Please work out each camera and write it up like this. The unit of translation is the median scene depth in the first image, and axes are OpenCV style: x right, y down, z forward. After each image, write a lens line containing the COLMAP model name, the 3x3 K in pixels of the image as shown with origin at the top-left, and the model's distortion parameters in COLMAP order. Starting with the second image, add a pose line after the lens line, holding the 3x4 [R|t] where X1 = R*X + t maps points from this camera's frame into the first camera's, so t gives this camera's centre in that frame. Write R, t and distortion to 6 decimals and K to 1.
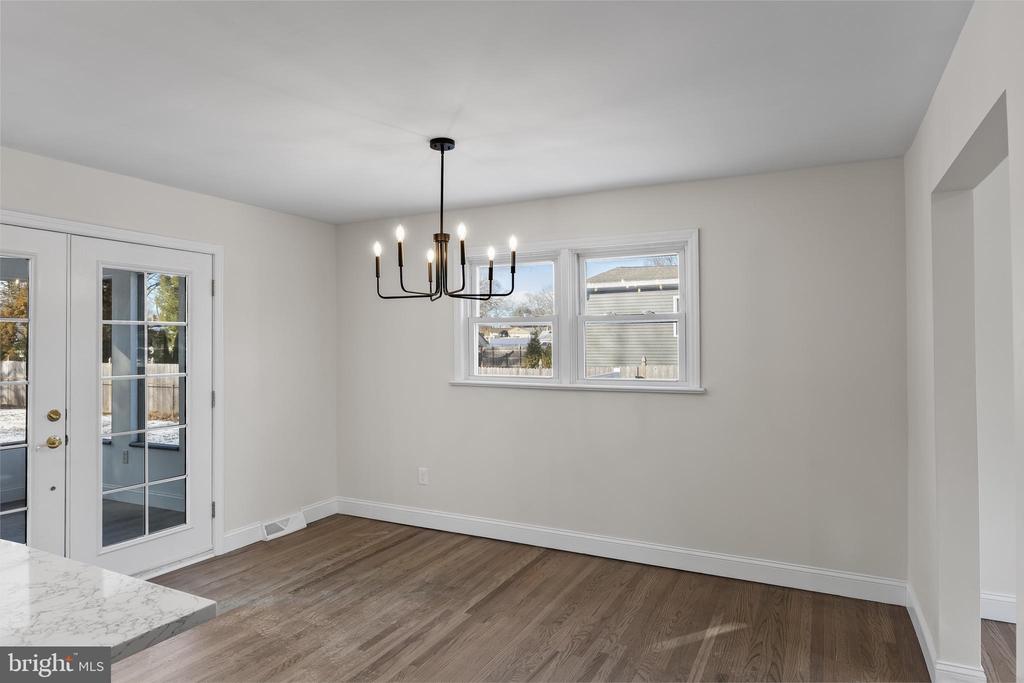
lens RADIAL K [[615.9, 0, 510.8], [0, 615.9, 340.6], [0, 0, 1]] dist [0.000915, 0.001135]
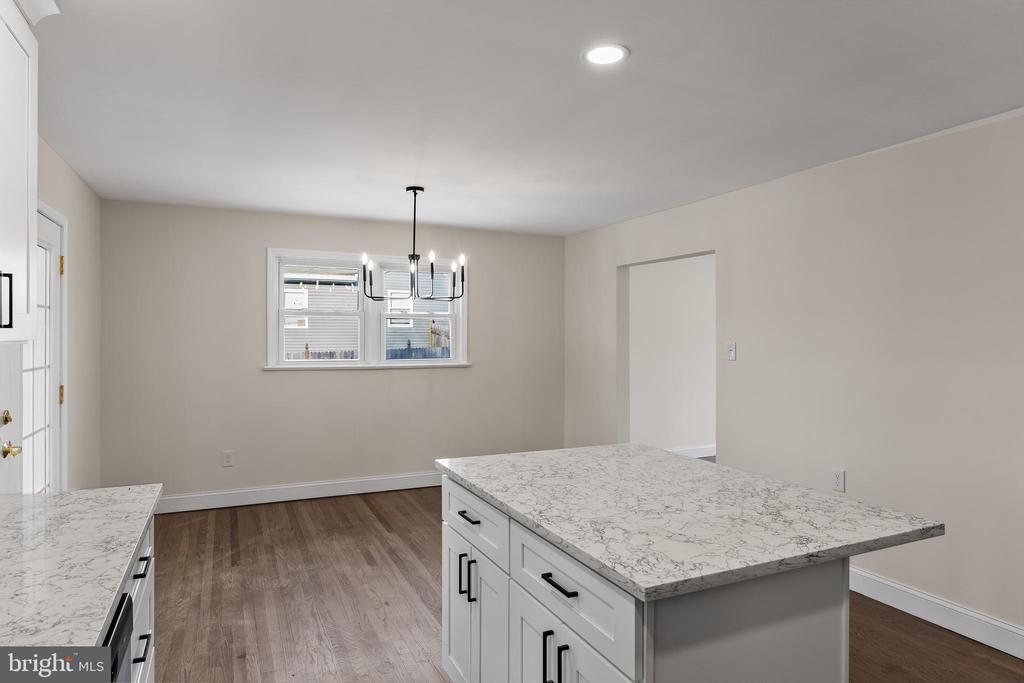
lens RADIAL K [[590.3, 0, 513.1], [0, 590.3, 340.7], [0, 0, 1]] dist [-0.005493, -0.000535]
pose [[0.602249, 0.004257, 0.798297, -0.850723], [-0.011798, 0.999924, 0.003569, 0.012958], [-0.798221, -0.011568, 0.602254, 0.012377]]
